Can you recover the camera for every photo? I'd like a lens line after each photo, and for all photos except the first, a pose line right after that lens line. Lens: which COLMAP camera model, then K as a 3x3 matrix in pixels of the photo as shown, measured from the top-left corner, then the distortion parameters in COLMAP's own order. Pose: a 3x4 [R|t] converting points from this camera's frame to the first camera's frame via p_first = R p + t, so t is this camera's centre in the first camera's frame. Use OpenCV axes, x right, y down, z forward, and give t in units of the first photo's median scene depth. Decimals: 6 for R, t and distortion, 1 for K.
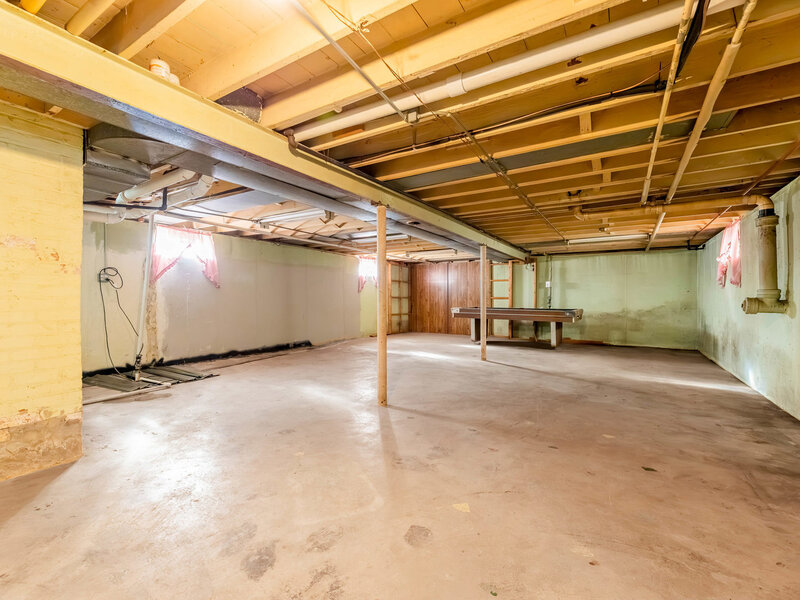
lens RADIAL K [[368.7, 0, 394.4], [0, 368.7, 299.3], [0, 0, 1]] dist [-0.011385, 0.002352]
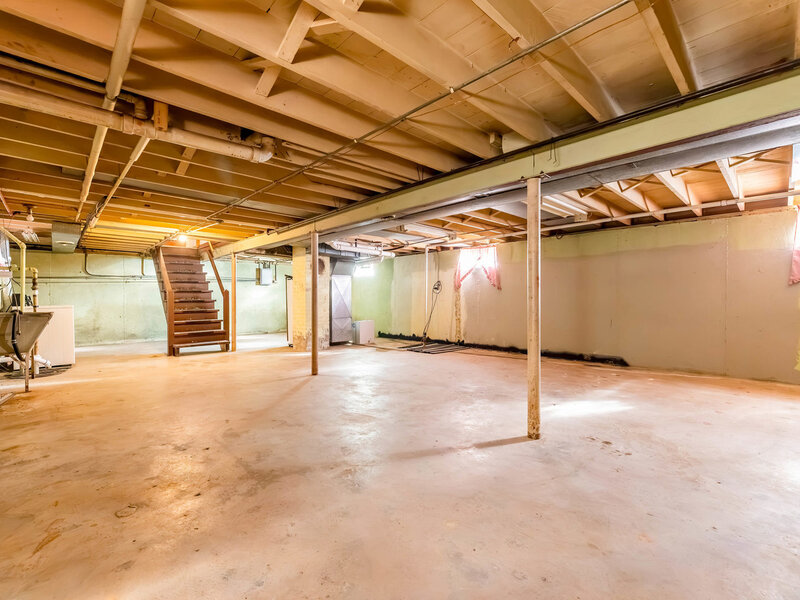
lens RADIAL K [[368.7, 0, 395.4], [0, 368.7, 299.9], [0, 0, 1]] dist [-0.011385, 0.002352]
pose [[-0.255942, 0.002588, -0.966689, 0.811865], [-0.000307, 0.999996, 0.002758, -0.002823], [0.966692, 0.001003, -0.255940, 1.081352]]
